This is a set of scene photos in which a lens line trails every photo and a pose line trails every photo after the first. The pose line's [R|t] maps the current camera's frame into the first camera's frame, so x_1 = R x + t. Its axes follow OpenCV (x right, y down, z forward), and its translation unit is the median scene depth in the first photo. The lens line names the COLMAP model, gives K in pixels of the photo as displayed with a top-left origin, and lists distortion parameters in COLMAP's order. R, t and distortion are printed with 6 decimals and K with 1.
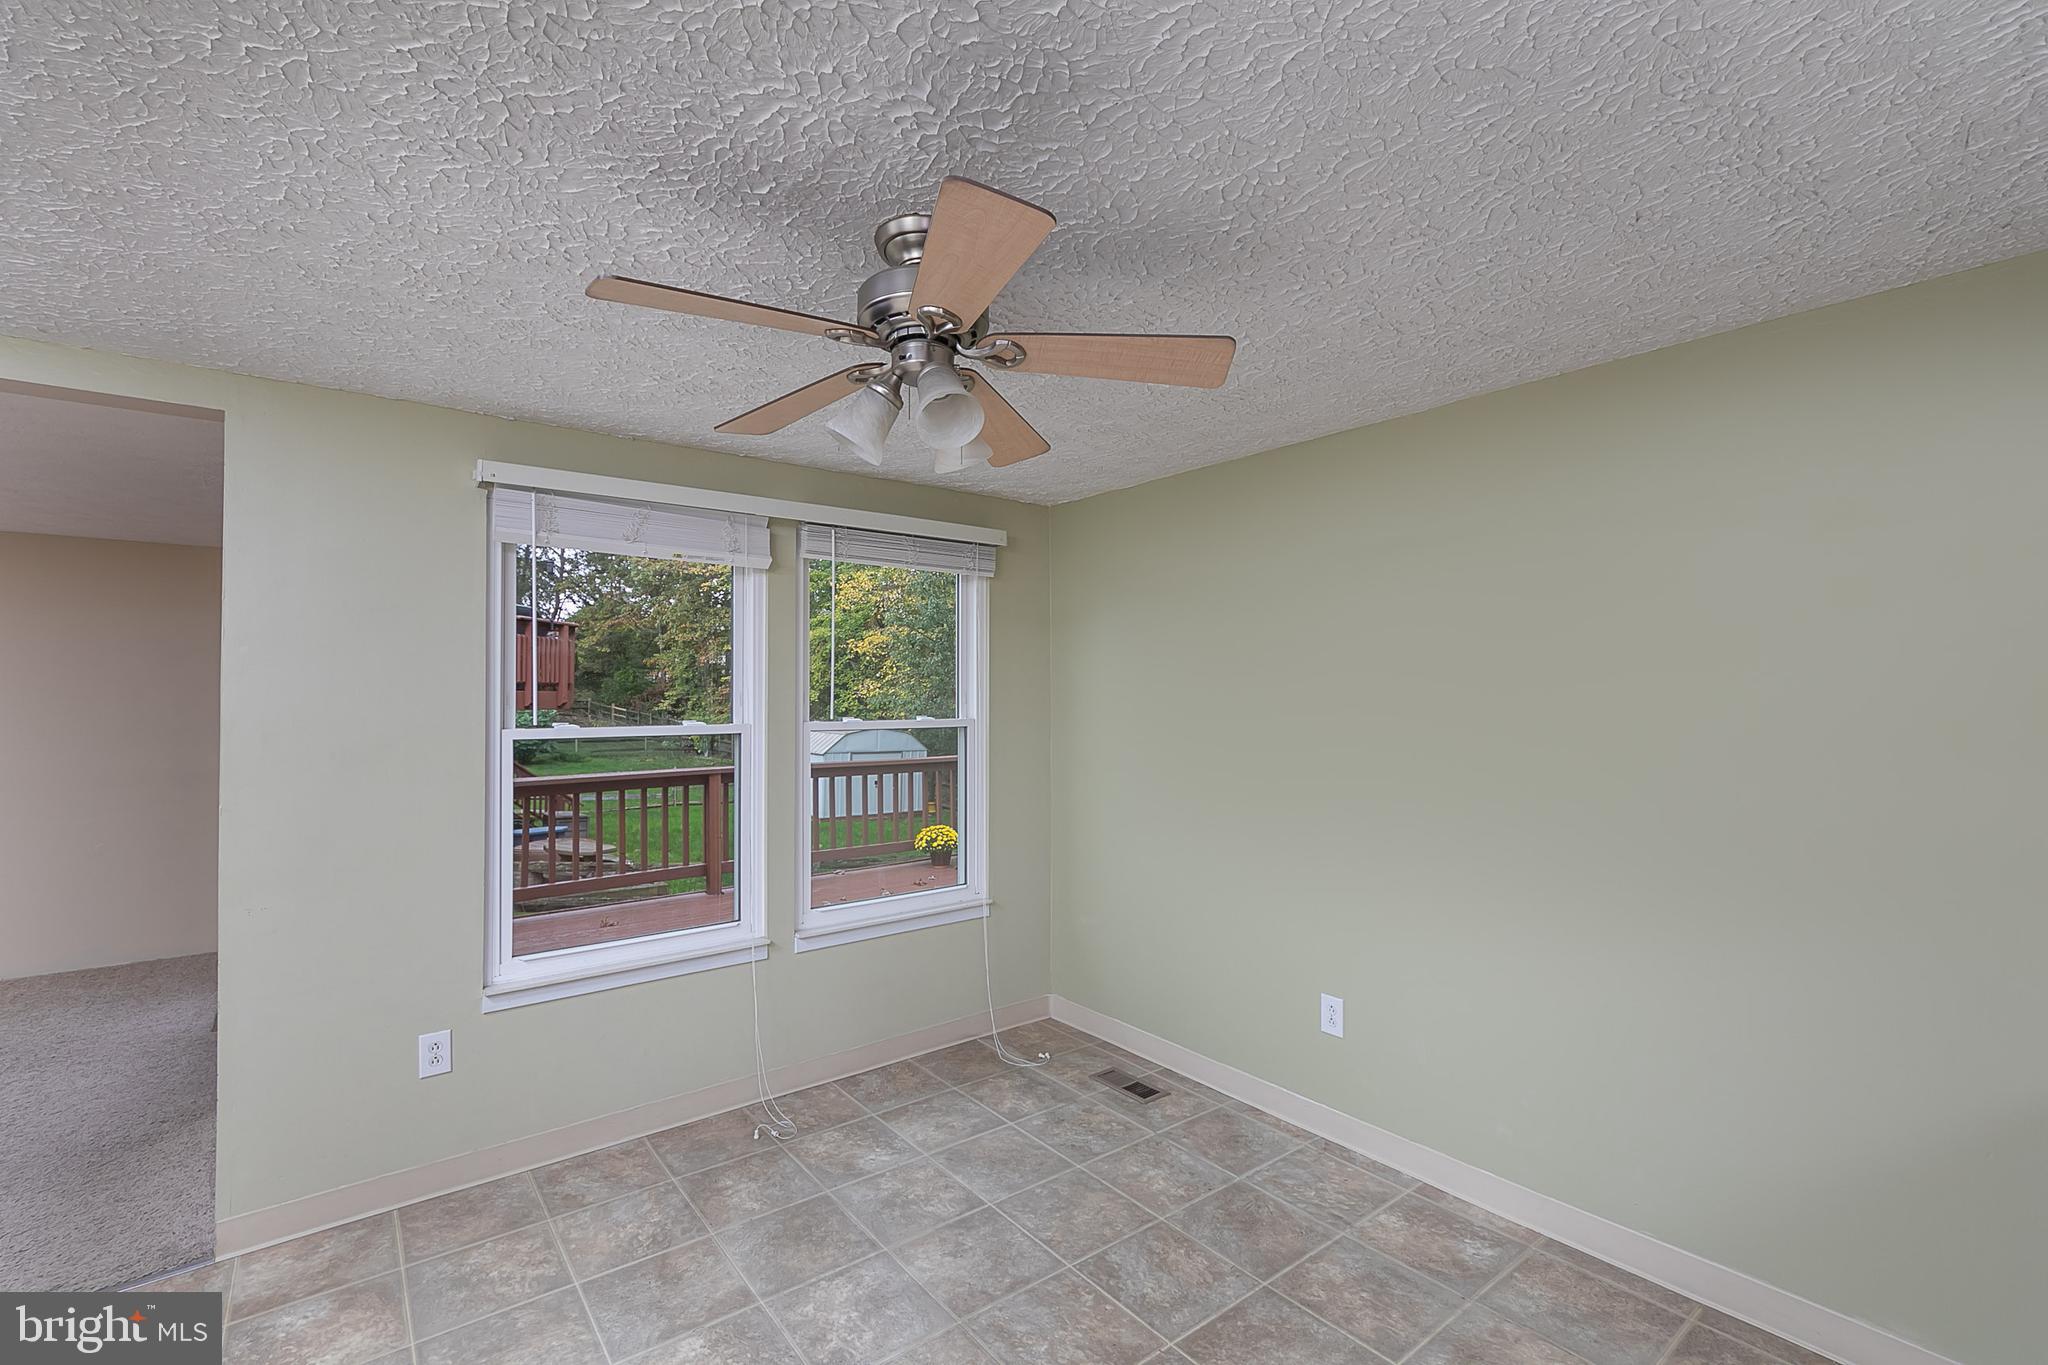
lens RADIAL K [[893.1, 0, 1012.1], [0, 893.1, 688.2], [0, 0, 1]] dist [0.004838, -0.002043]
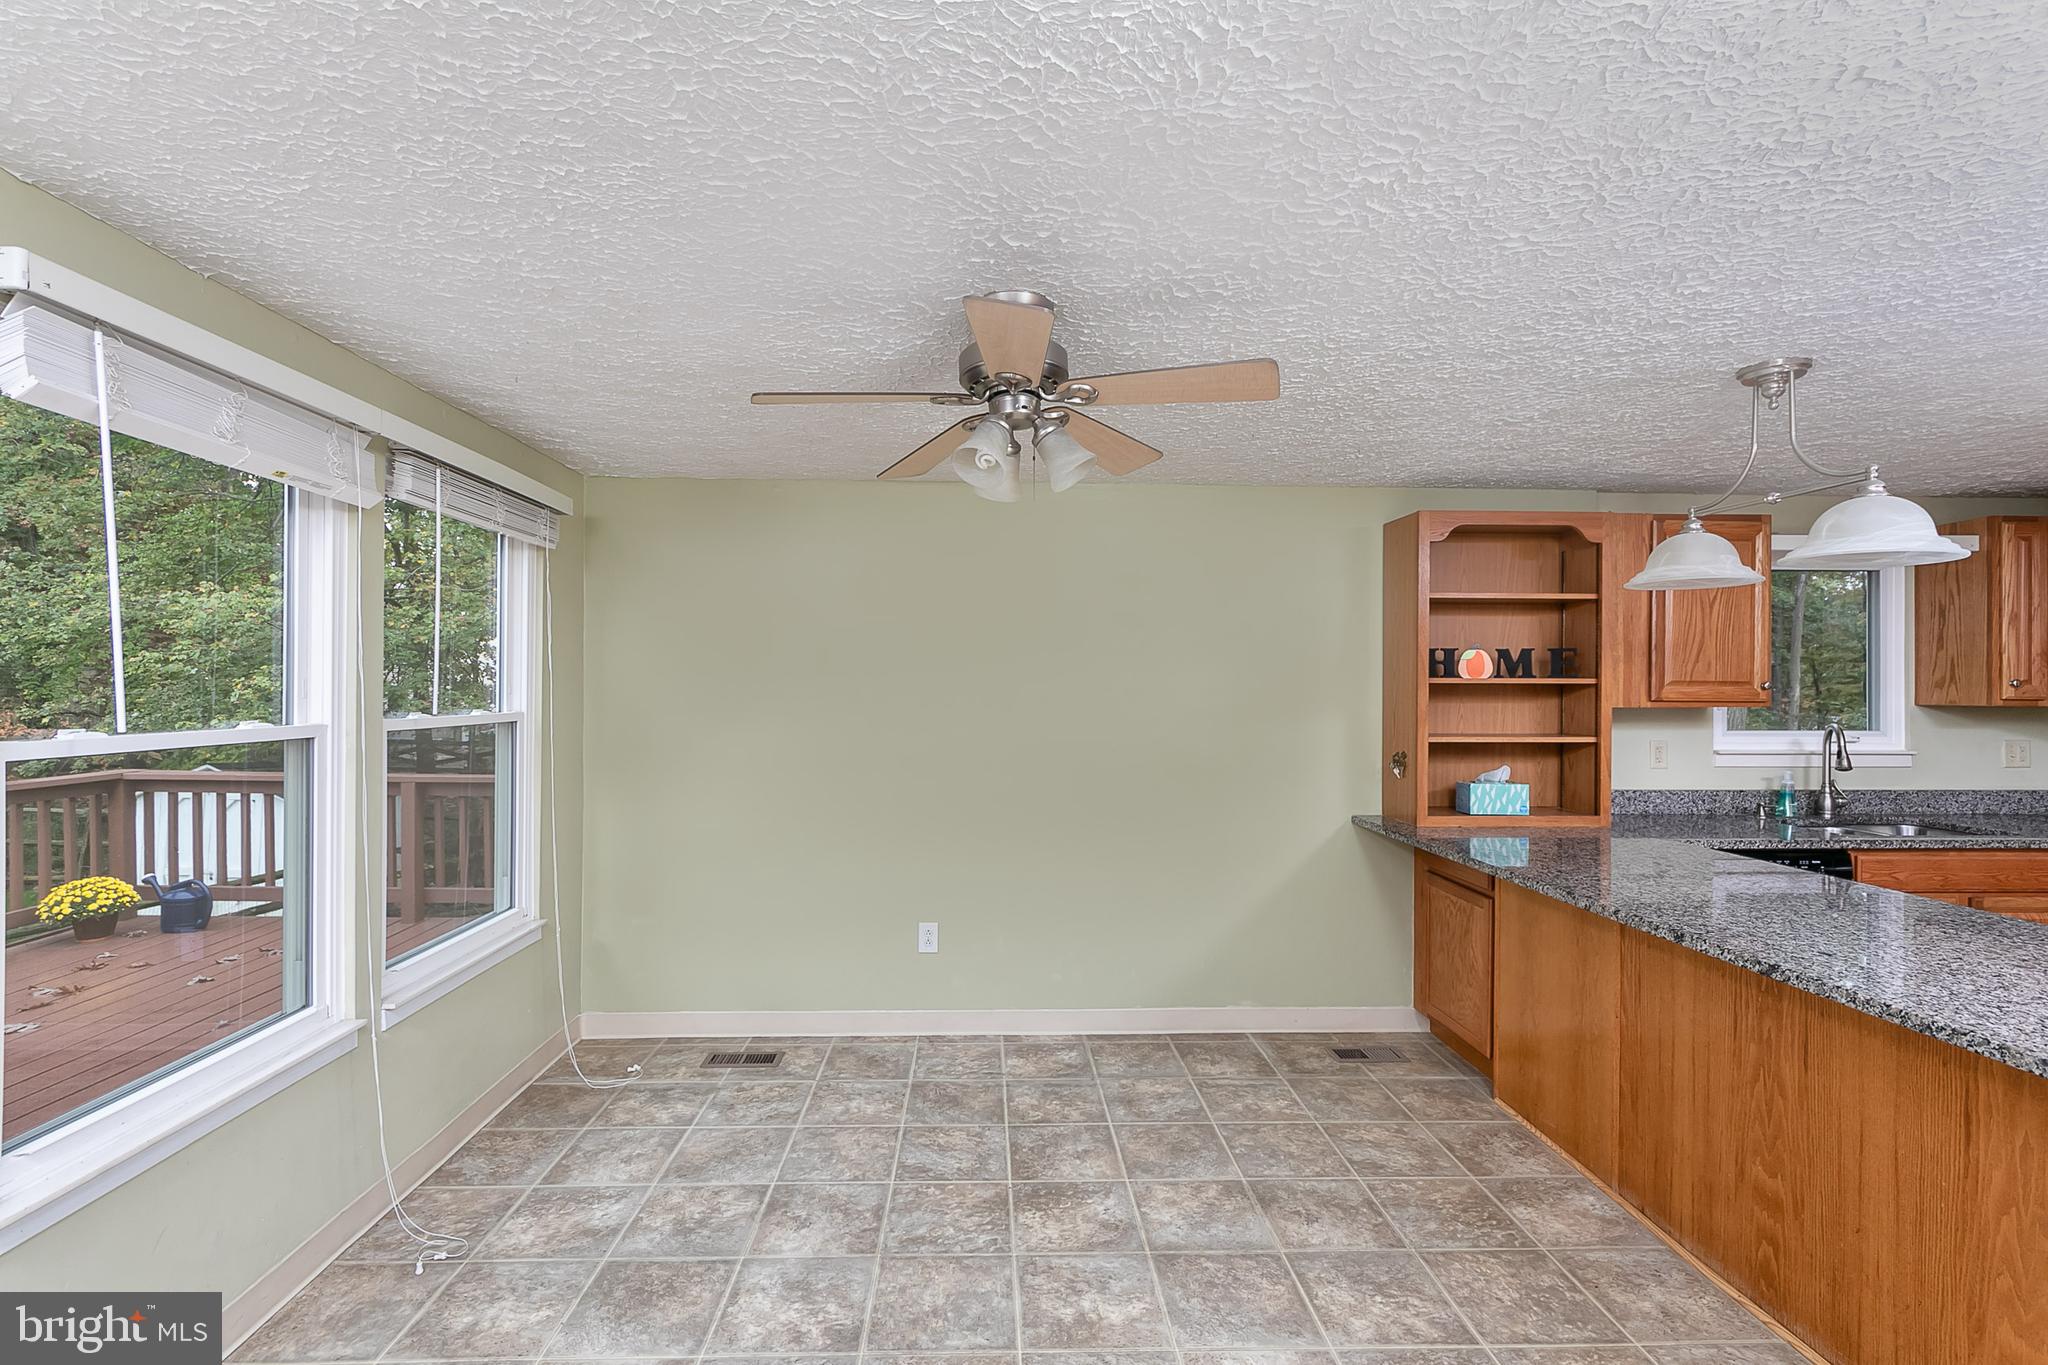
lens RADIAL K [[893.1, 0, 997.7], [0, 893.1, 701.3], [0, 0, 1]] dist [0.004838, -0.002043]
pose [[0.588418, -0.008336, 0.808514, -0.617526], [-0.012443, 0.999735, 0.019363, 0.001788], [-0.808461, -0.021454, 0.588158, 0.178265]]
